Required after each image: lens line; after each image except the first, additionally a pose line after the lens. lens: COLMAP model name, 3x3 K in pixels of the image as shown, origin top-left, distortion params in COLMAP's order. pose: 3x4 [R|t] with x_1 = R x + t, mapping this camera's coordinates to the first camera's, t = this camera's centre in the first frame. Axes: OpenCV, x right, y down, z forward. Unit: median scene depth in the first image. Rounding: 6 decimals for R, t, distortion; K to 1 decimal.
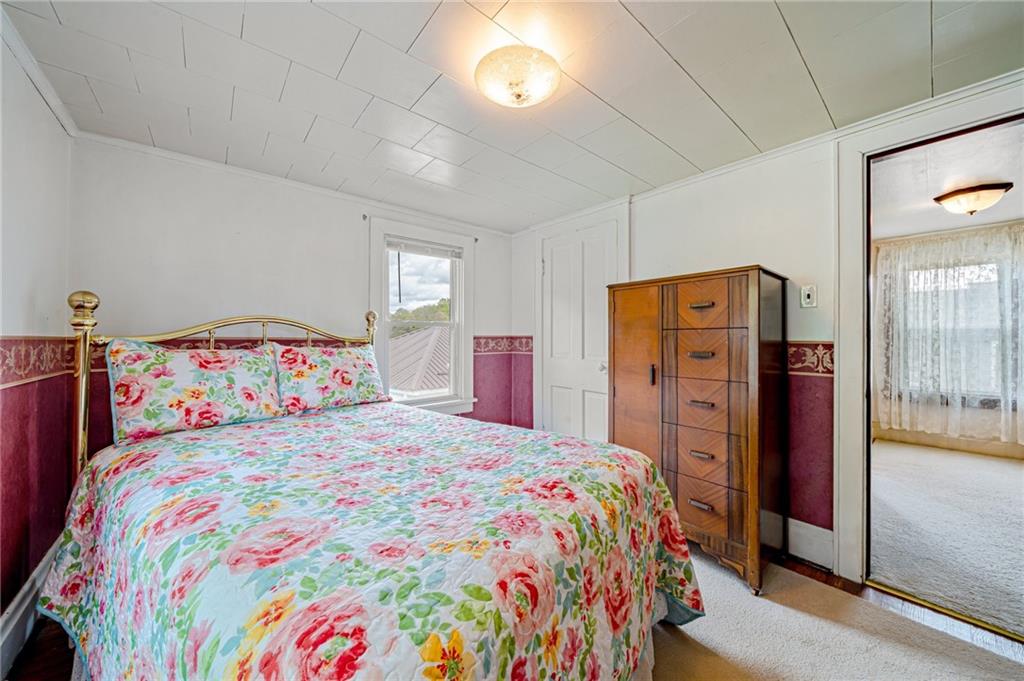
lens RADIAL K [[359.3, 0, 514.5], [0, 359.3, 336.5], [0, 0, 1]] dist [-0.000937, -0.000124]
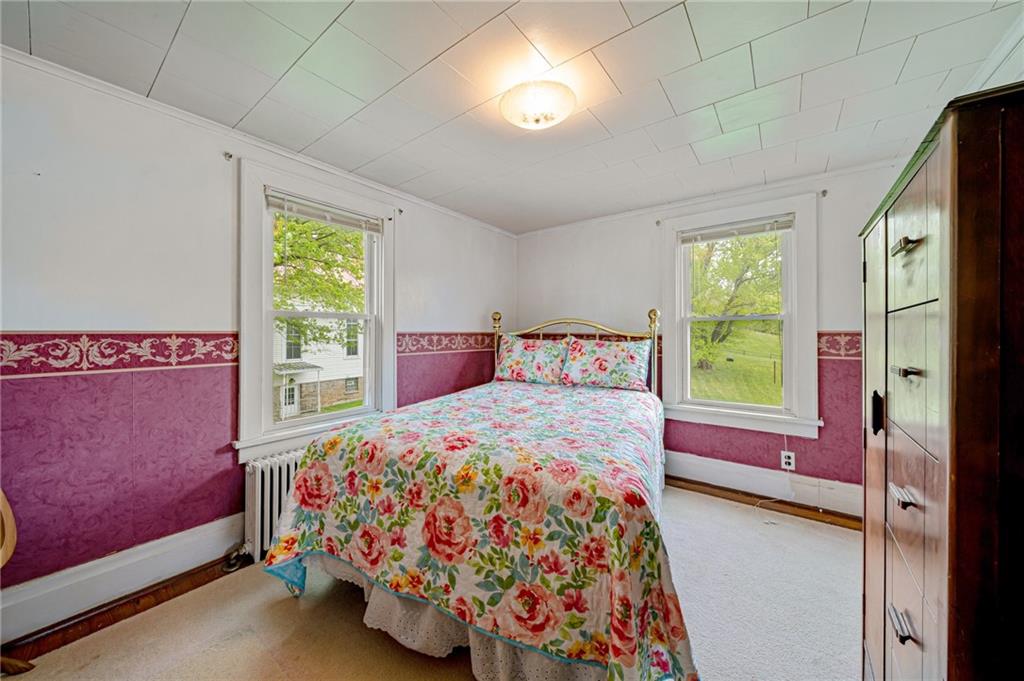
lens RADIAL K [[359.3, 0, 514.5], [0, 359.3, 336.5], [0, 0, 1]] dist [-0.000937, -0.000124]
pose [[0.219172, 0.007923, -0.975654, 0.889771], [-0.001140, 0.999968, 0.007864, 0.006910], [0.975686, -0.000611, 0.219174, 0.539513]]
